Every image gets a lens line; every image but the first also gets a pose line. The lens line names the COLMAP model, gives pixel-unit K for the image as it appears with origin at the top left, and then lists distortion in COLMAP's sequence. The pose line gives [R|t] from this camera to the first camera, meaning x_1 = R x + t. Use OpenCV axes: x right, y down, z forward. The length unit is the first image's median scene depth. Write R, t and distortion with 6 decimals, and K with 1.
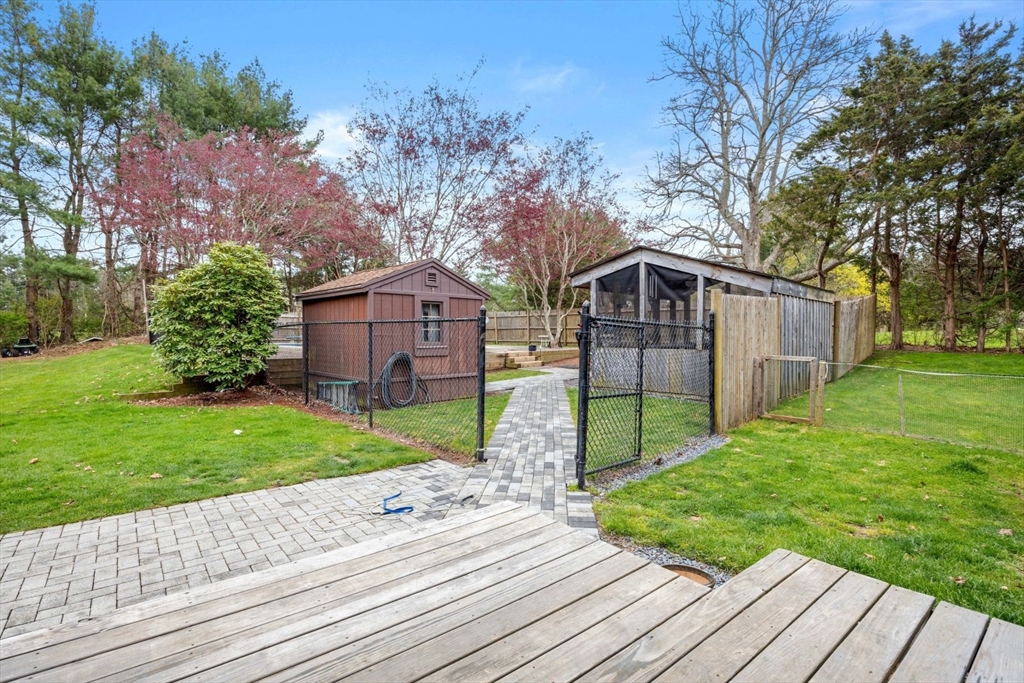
lens RADIAL K [[500.3, 0, 514.3], [0, 500.3, 337.7], [0, 0, 1]] dist [-0.009256, -0.001153]
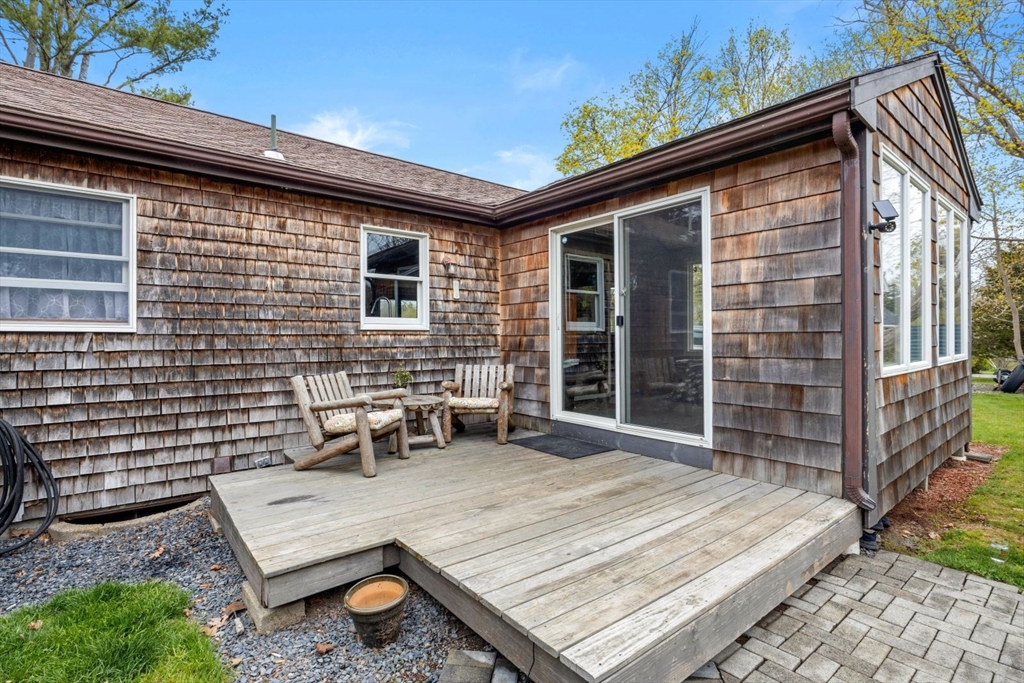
lens RADIAL K [[500.3, 0, 514.3], [0, 500.3, 337.7], [0, 0, 1]] dist [-0.009256, -0.001153]
pose [[-1.000000, 0.000021, 0.000191, 0.092079], [0.000023, 0.999954, 0.009609, -0.014705], [-0.000190, 0.009609, -0.999954, 2.154903]]
